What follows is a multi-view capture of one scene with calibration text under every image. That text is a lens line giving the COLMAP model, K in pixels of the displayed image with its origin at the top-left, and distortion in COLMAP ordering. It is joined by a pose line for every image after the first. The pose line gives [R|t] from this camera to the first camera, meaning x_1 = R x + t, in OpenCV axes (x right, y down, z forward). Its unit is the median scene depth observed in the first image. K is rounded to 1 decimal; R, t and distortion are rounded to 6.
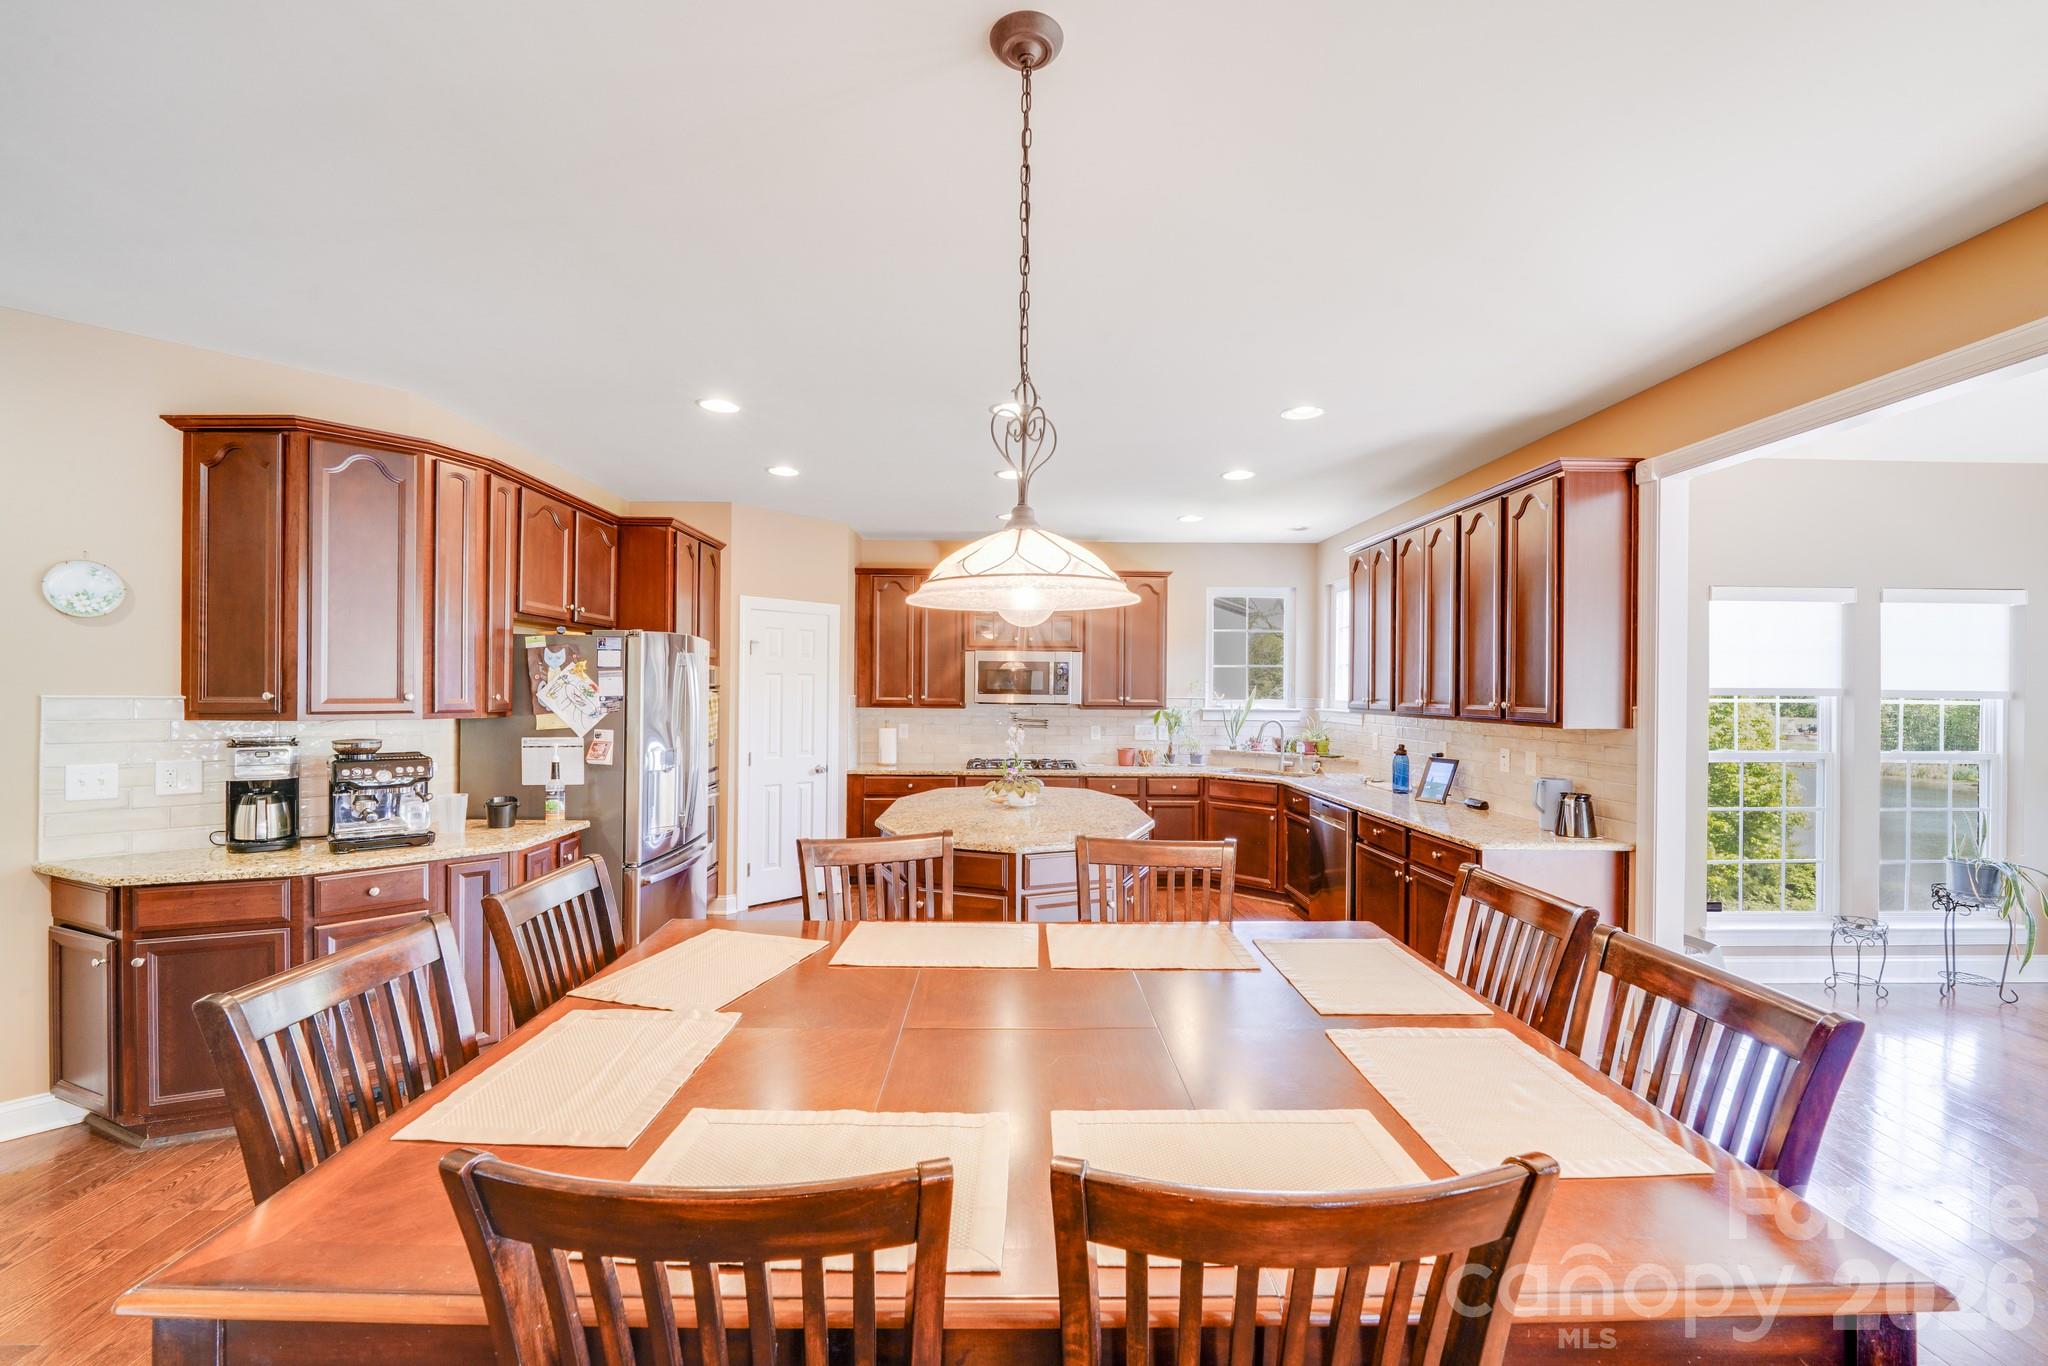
lens RADIAL K [[846.0, 0, 1014.6], [0, 846.0, 687.7], [0, 0, 1]] dist [-0.000164, 0.000024]
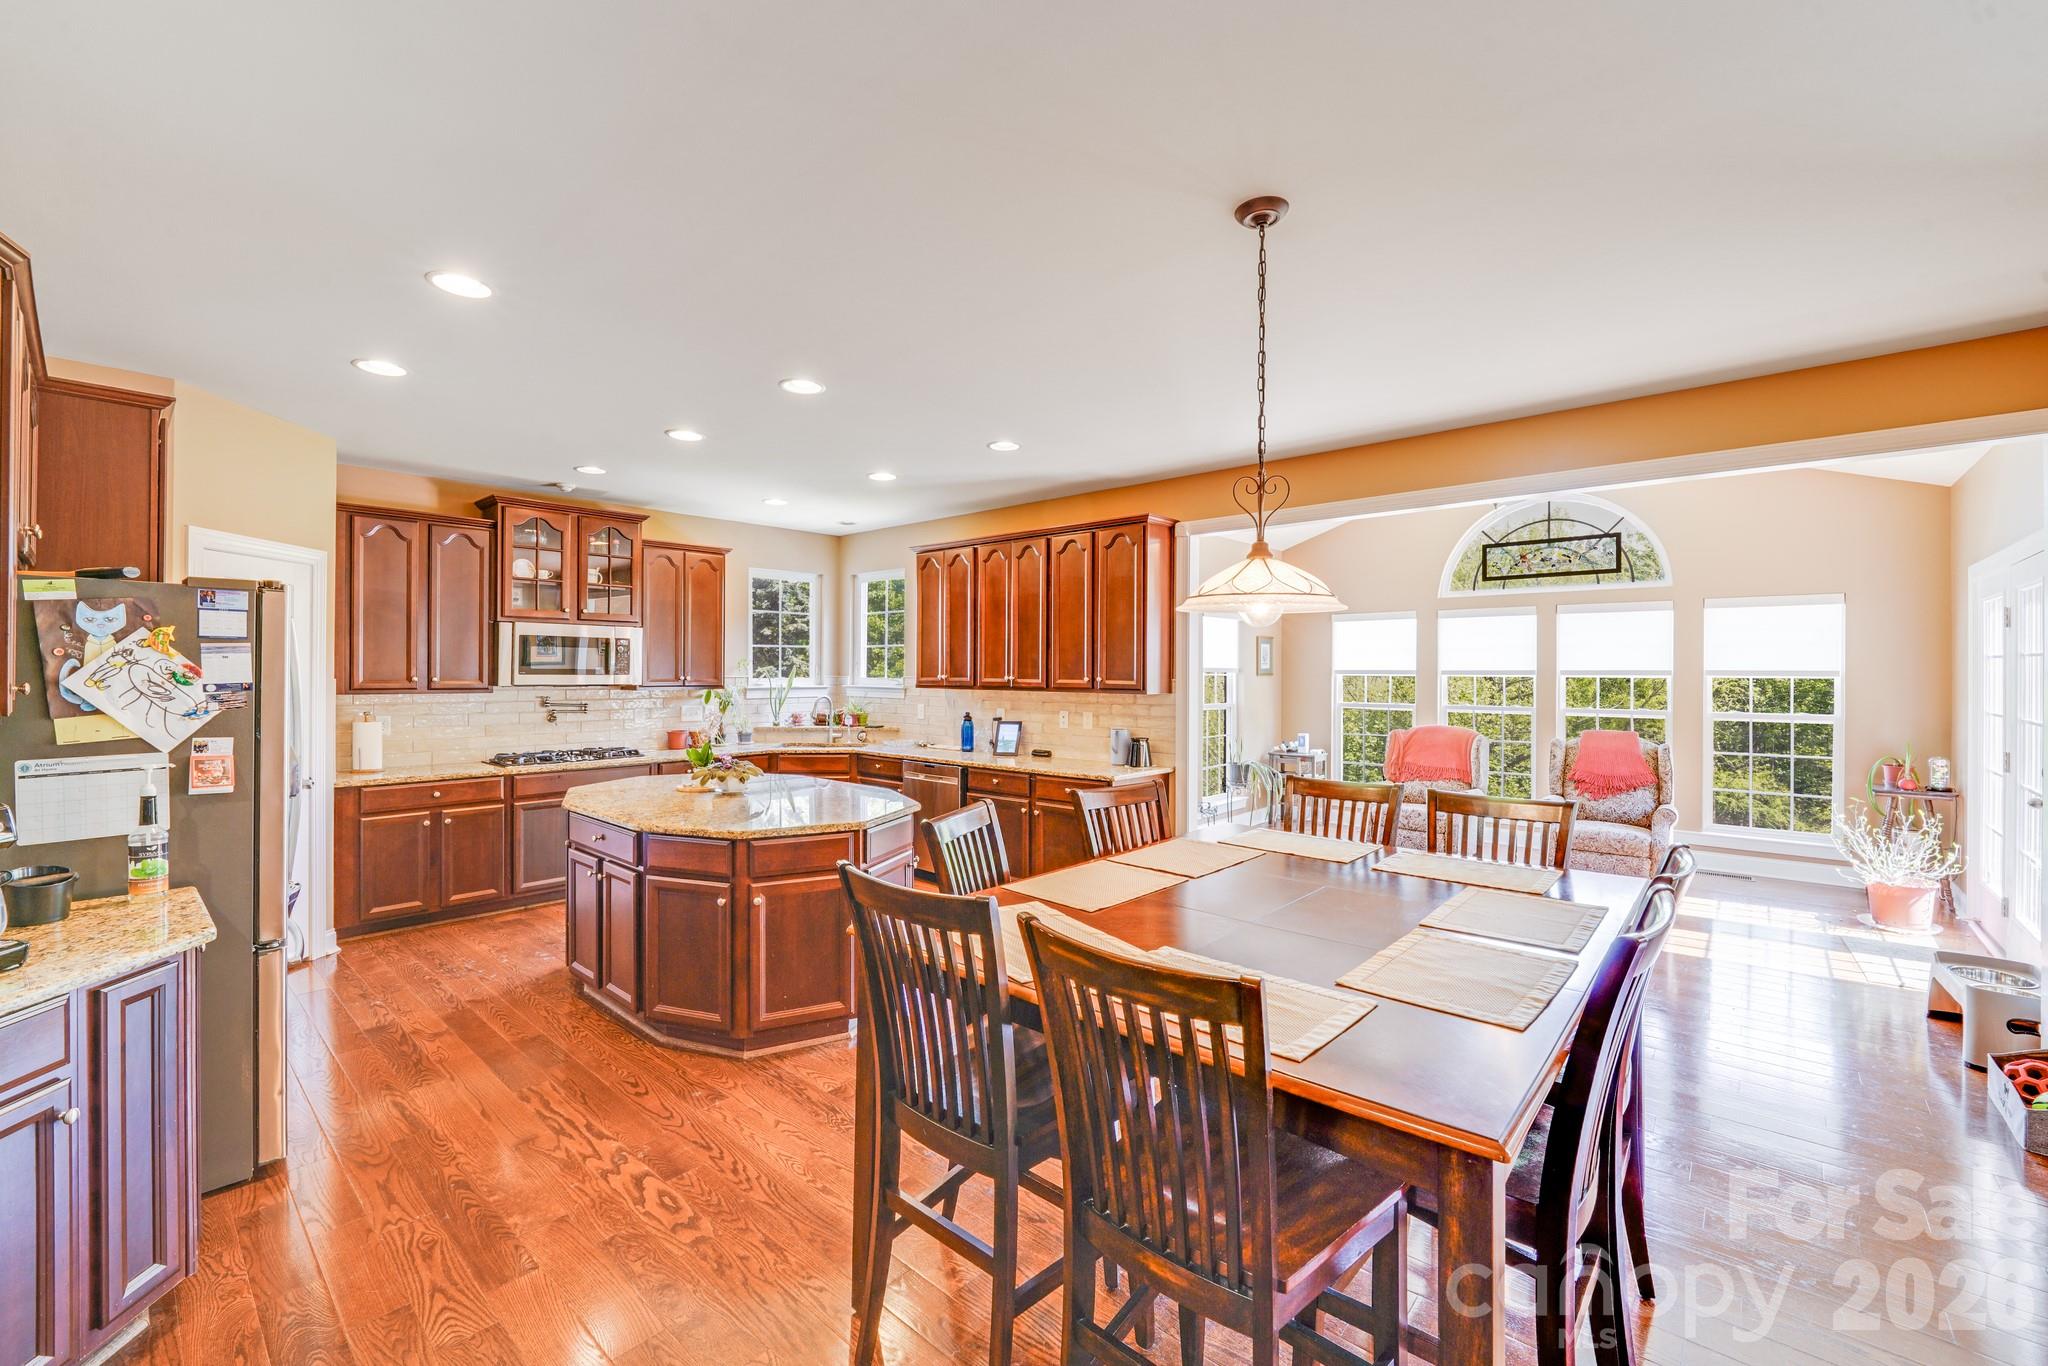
lens RADIAL K [[846.0, 0, 1014.6], [0, 846.0, 687.7], [0, 0, 1]] dist [-0.000164, 0.000024]
pose [[0.675893, -0.020351, 0.736719, -0.545862], [0.000496, 0.999631, 0.027159, -0.003921], [-0.736999, -0.017992, 0.675654, 0.140473]]
